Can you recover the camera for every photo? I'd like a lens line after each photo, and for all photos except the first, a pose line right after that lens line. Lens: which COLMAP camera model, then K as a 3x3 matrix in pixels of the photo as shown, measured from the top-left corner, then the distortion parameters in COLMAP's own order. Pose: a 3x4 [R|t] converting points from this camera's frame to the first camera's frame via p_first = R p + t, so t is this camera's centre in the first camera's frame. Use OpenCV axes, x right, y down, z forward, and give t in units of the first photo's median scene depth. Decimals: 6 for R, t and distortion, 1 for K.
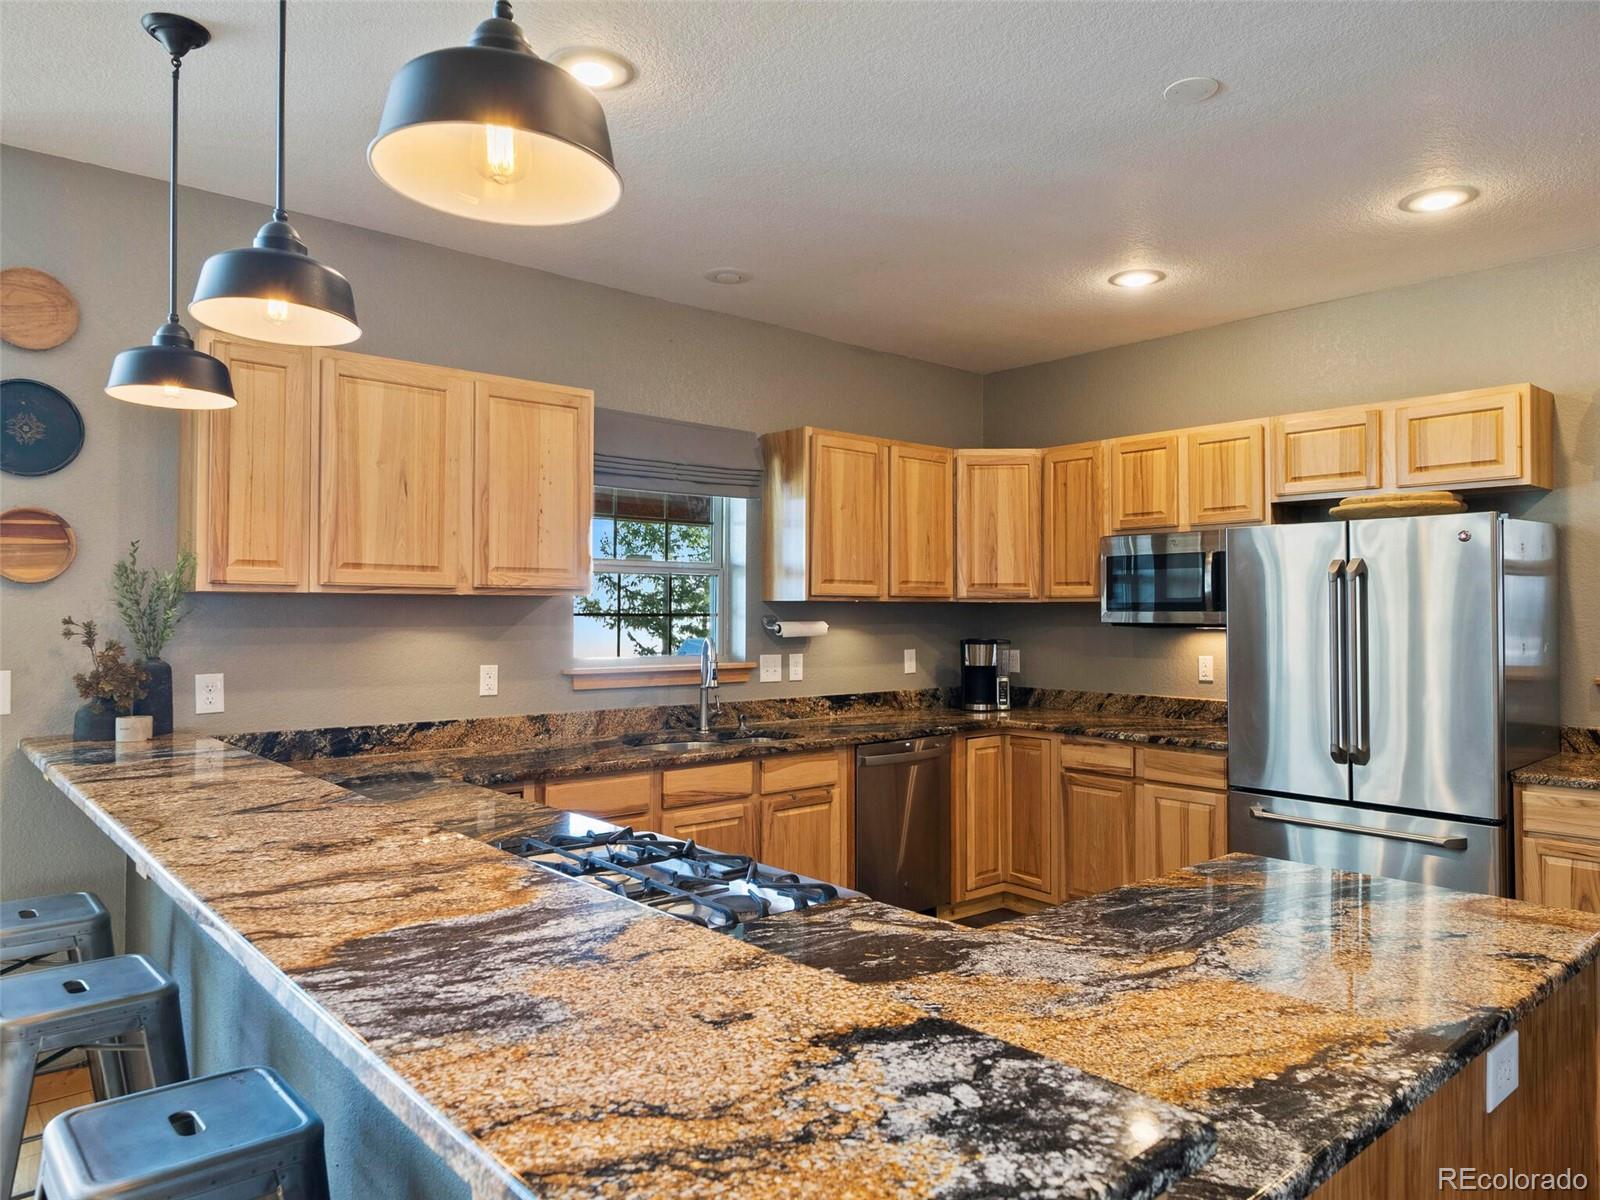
lens RADIAL K [[1056.5, 0, 788.2], [0, 1056.5, 603.9], [0, 0, 1]] dist [-0.003189, 0.002987]
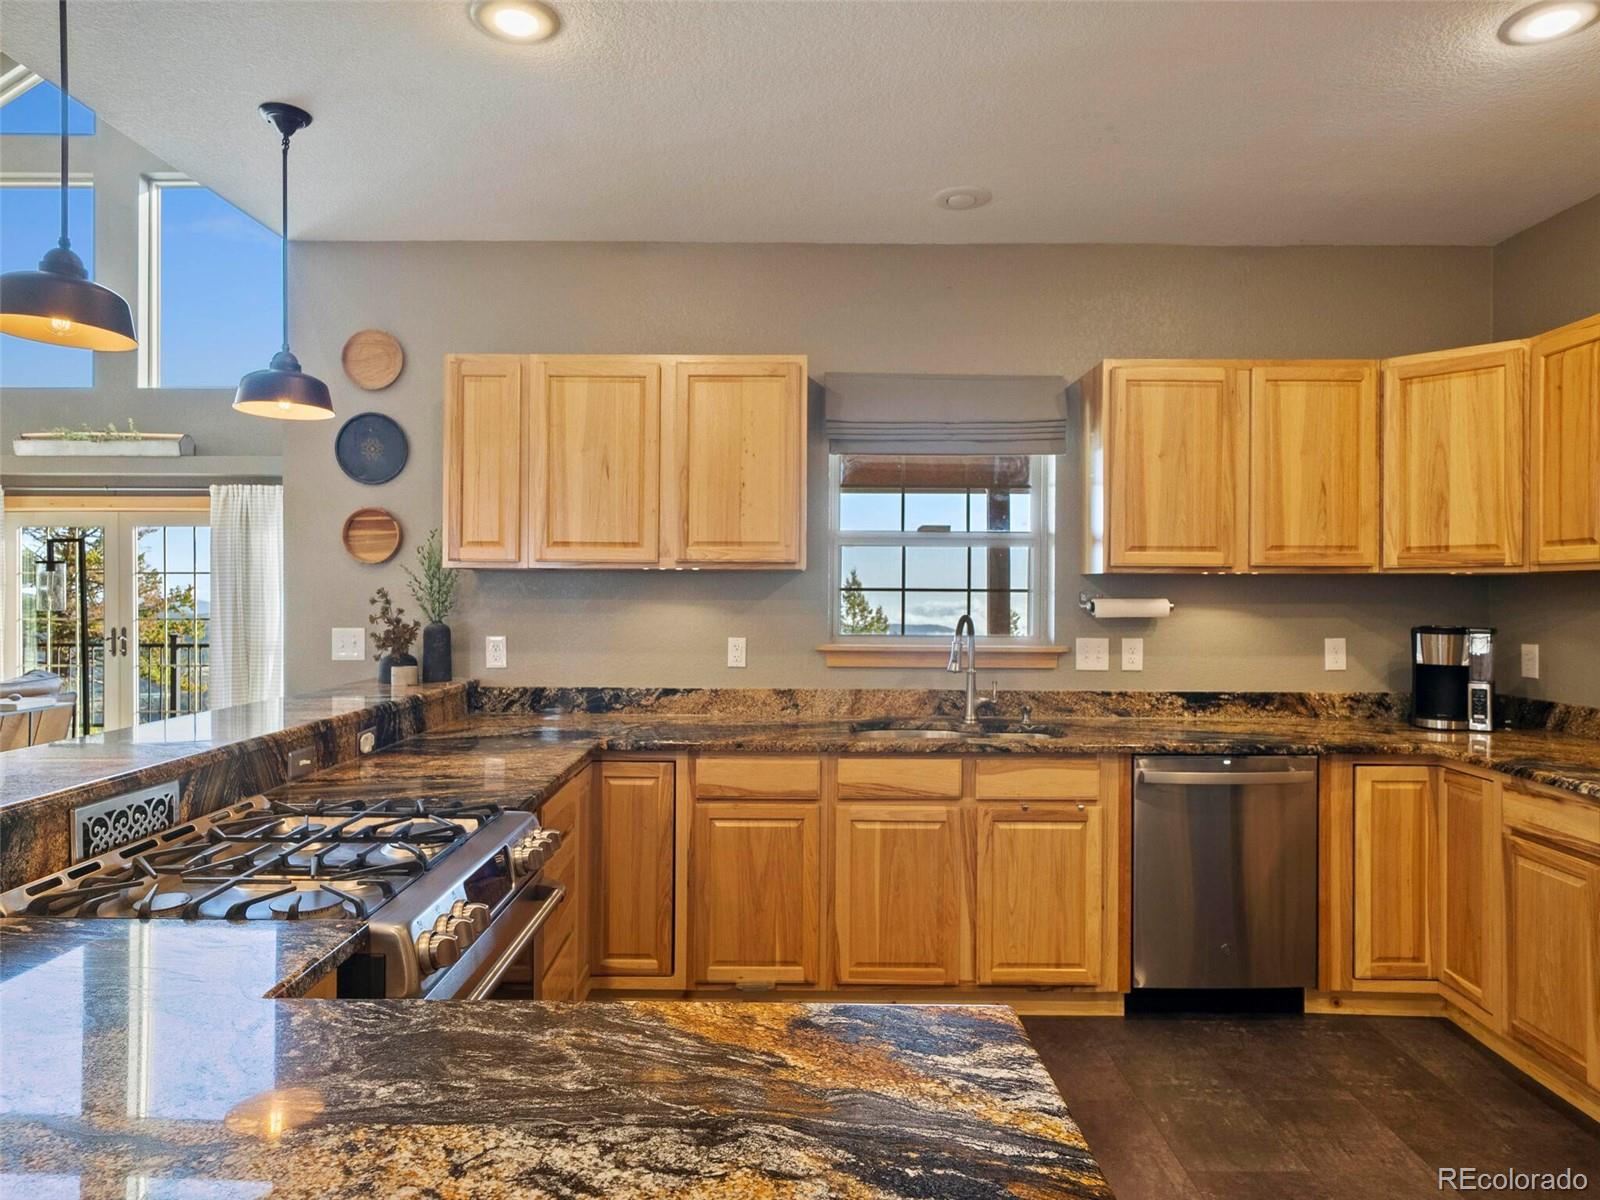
lens RADIAL K [[981.1, 0, 809.4], [0, 981.1, 599.2], [0, 0, 1]] dist [-0.001146, 0.000054]
pose [[0.753680, 0.005683, -0.657217, 0.374732], [0.002027, 0.999938, 0.010972, 0.009381], [0.657239, -0.009602, 0.753621, 0.301920]]
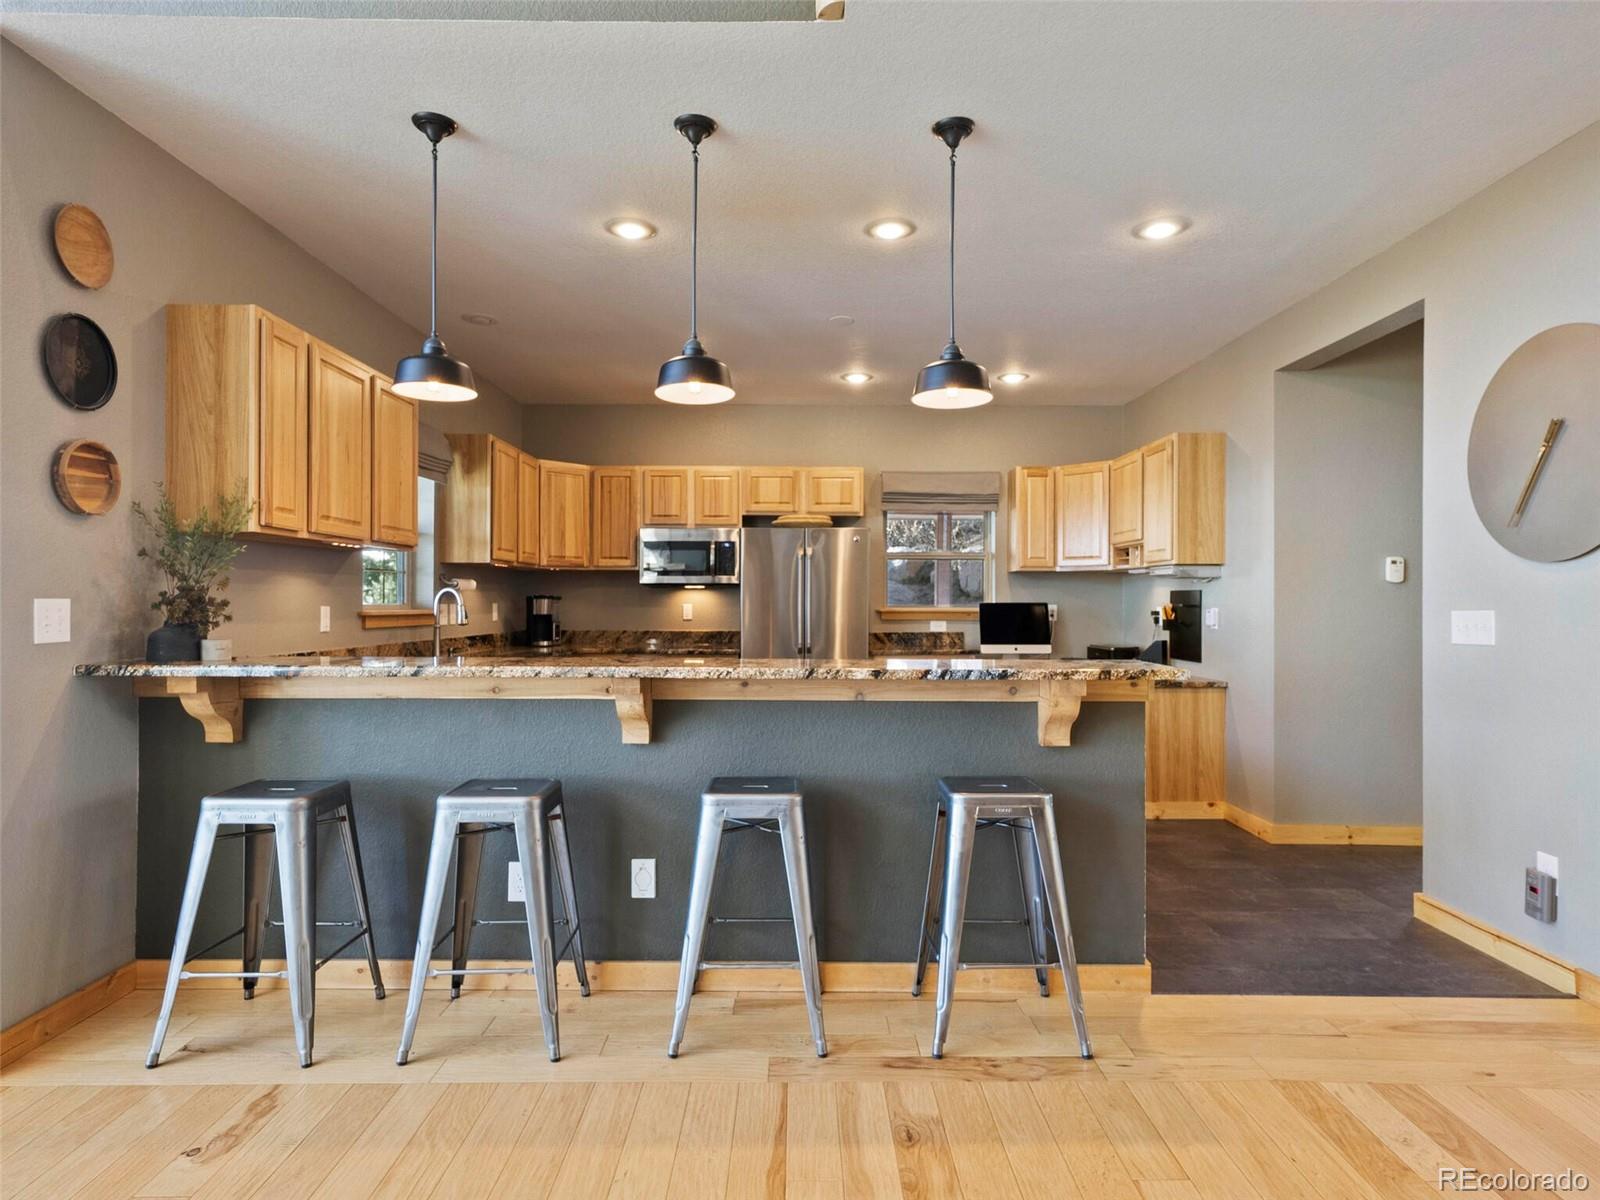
lens RADIAL K [[924.7, 0, 828.1], [0, 924.7, 602.2], [0, 0, 1]] dist [-0.004684, -0.000680]
pose [[0.628488, -0.003618, 0.777811, -0.688325], [-0.004266, 0.999958, 0.008098, 0.039377], [-0.777807, -0.008408, 0.628446, -0.090440]]
